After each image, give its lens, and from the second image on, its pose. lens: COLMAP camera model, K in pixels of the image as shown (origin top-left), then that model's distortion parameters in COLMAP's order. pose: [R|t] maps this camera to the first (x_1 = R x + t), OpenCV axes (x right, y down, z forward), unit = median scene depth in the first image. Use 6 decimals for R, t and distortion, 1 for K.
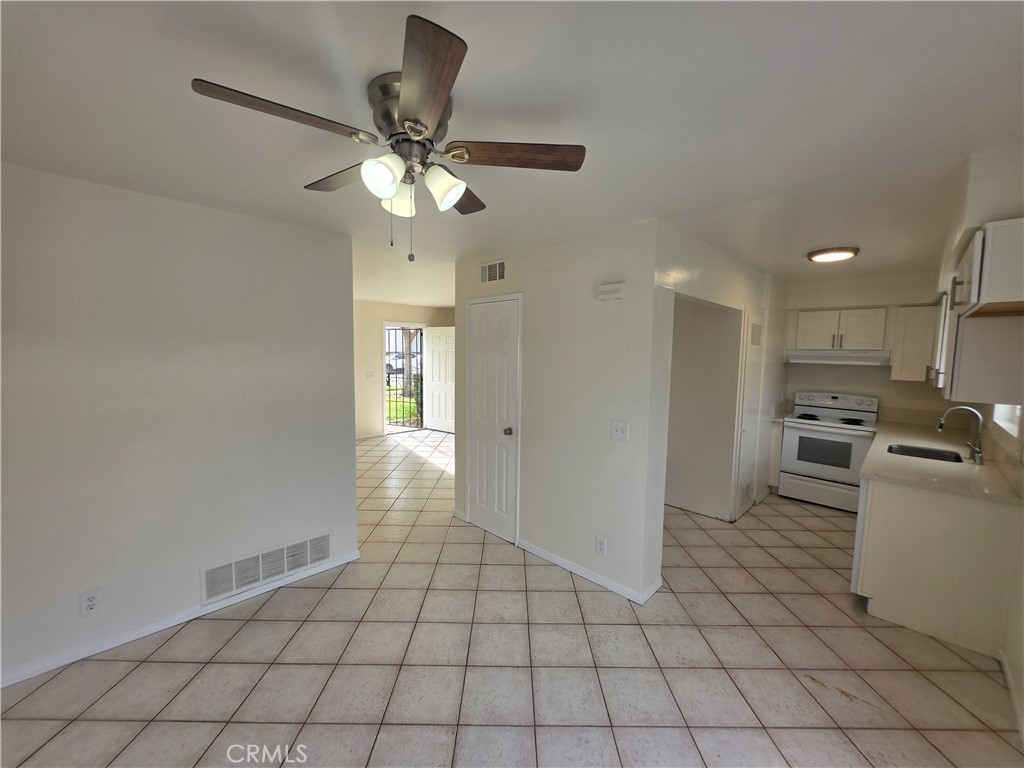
lens RADIAL K [[408.8, 0, 511.4], [0, 408.8, 386.2], [0, 0, 1]] dist [-0.002275, -0.000059]
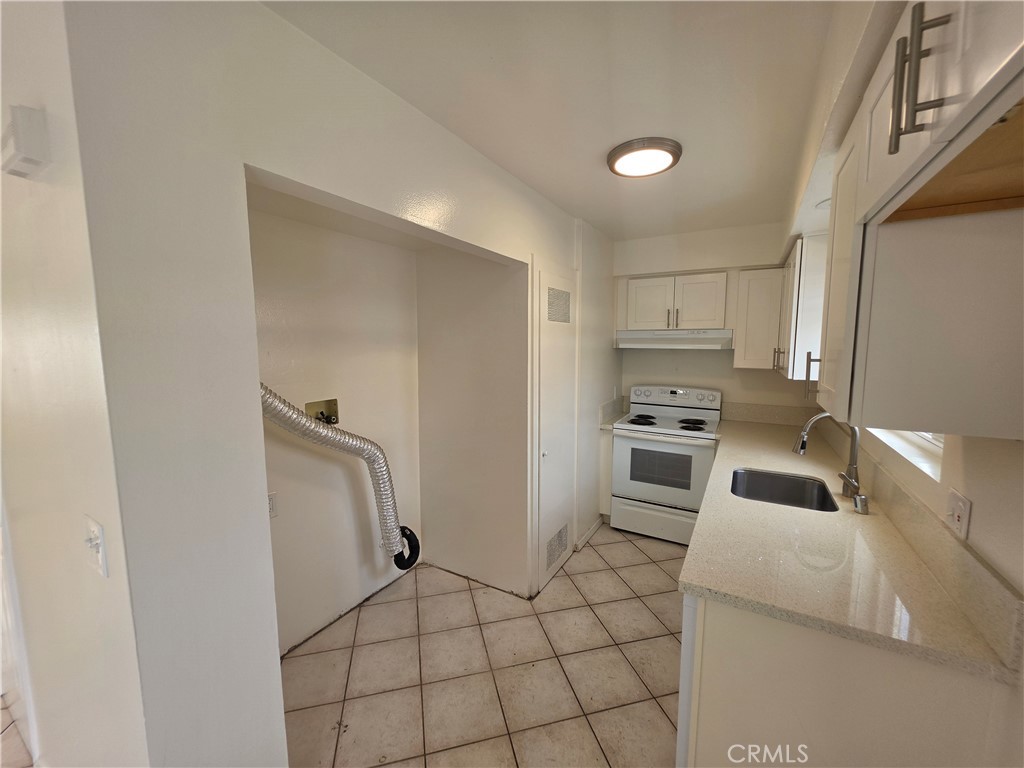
lens RADIAL K [[408.8, 0, 511.4], [0, 408.8, 386.2], [0, 0, 1]] dist [-0.002275, -0.000059]
pose [[0.968547, -0.041762, 0.245302, 0.338292], [0.036723, 0.999011, 0.025081, -0.015788], [-0.246106, -0.015284, 0.969122, 0.361501]]
